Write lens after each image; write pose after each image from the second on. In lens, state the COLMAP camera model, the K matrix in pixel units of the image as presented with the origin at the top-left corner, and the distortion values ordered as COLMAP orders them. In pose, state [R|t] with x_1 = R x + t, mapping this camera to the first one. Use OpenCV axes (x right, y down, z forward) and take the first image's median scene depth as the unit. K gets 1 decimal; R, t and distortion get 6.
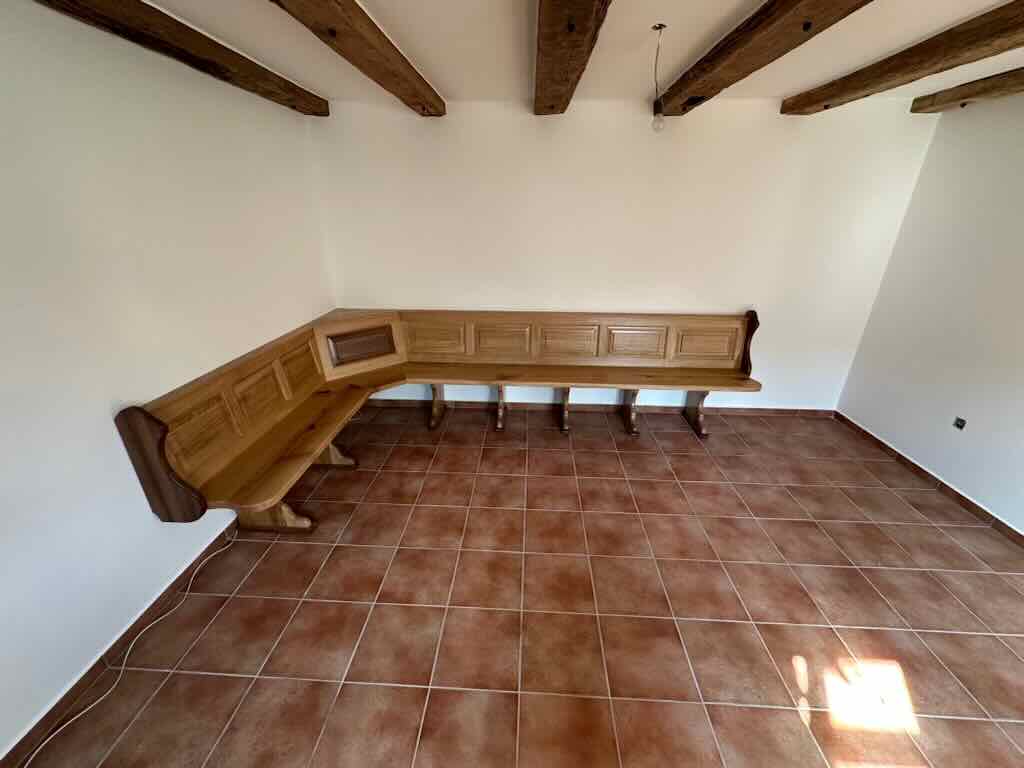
lens RADIAL K [[405.6, 0, 512.0], [0, 405.6, 384.0], [0, 0, 1]] dist [-0.001898, 0.000078]
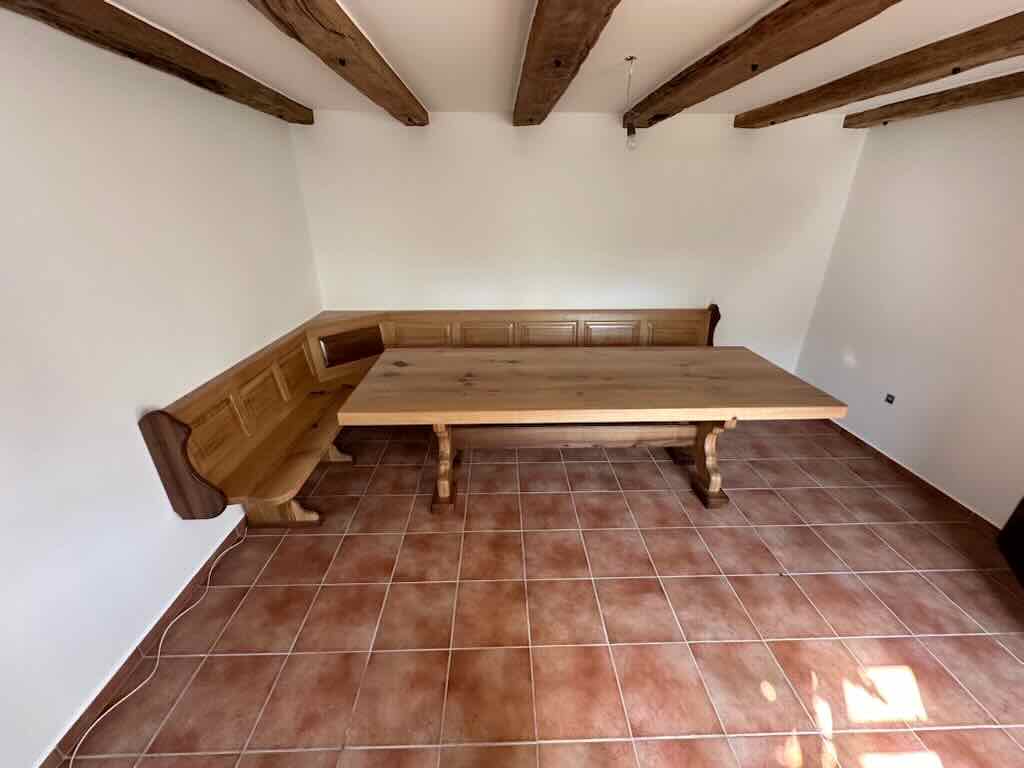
lens RADIAL K [[405.6, 0, 512.0], [0, 405.6, 384.0], [0, 0, 1]] dist [-0.001898, 0.000078]
pose [[0.996727, -0.035482, 0.072635, -0.062933], [0.034794, 0.999337, 0.010715, 0.005713], [-0.072967, -0.008153, 0.997301, -0.089167]]
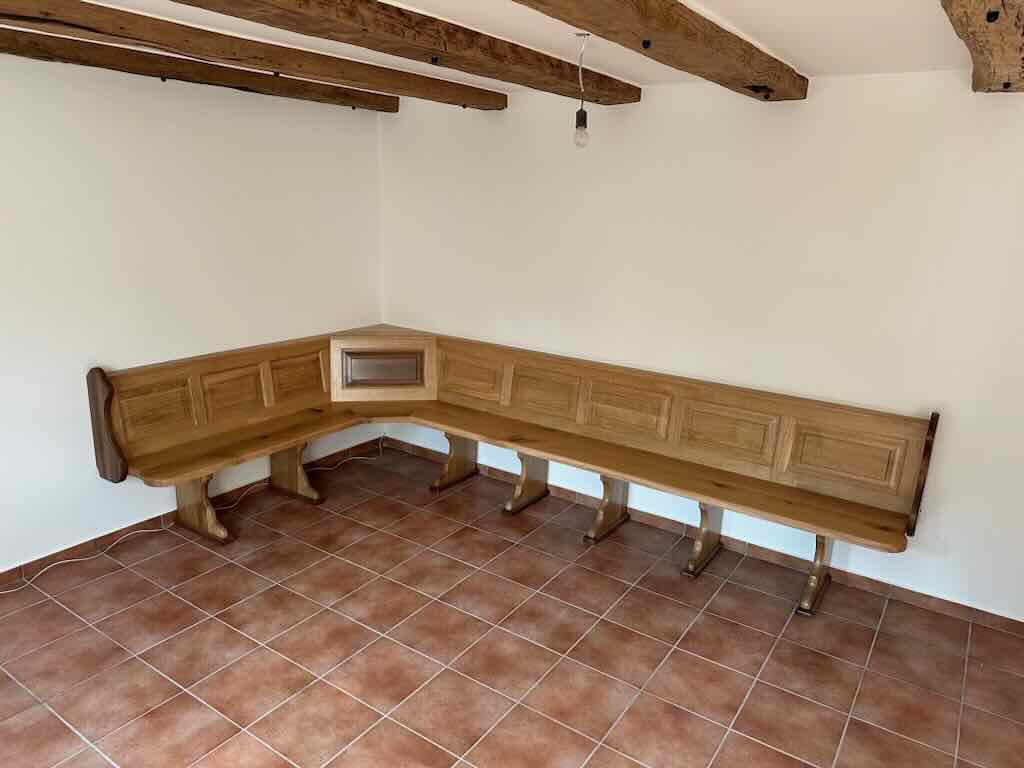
lens RADIAL K [[720.2, 0, 512.0], [0, 720.2, 384.0], [0, 0, 1]] dist [0.060056, -0.060455]
pose [[0.853634, 0.159824, -0.495748, 0.863528], [-0.232610, 0.968555, -0.088280, 0.005490], [0.466050, 0.190675, 0.863968, -0.205744]]
